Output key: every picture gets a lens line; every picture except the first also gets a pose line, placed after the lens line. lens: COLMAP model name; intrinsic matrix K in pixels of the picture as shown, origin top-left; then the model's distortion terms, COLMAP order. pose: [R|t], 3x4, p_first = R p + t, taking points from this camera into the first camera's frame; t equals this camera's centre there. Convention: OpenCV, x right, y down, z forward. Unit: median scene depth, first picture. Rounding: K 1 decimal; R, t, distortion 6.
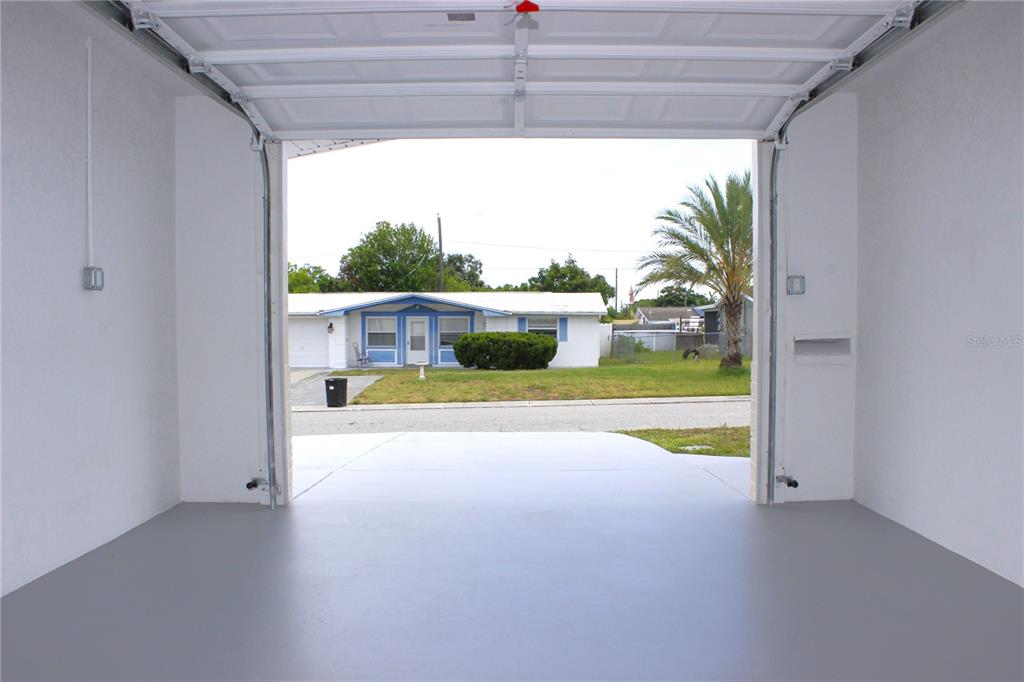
lens RADIAL K [[854.7, 0, 510.0], [0, 854.7, 350.5], [0, 0, 1]] dist [-0.167517, 0.148942]
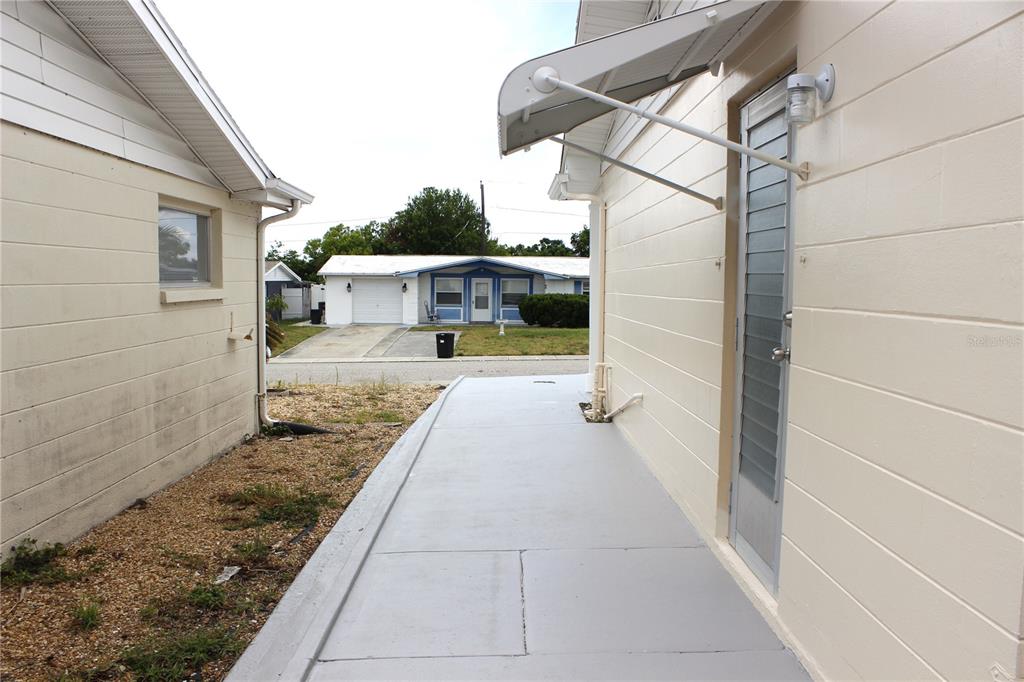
lens RADIAL K [[854.7, 0, 510.0], [0, 854.7, 350.5], [0, 0, 1]] dist [-0.167517, 0.148942]
pose [[0.999757, 0.013794, 0.017206, -0.090037], [-0.014630, 0.998669, 0.049467, -0.001724], [-0.016501, -0.049707, 0.998628, -0.109429]]
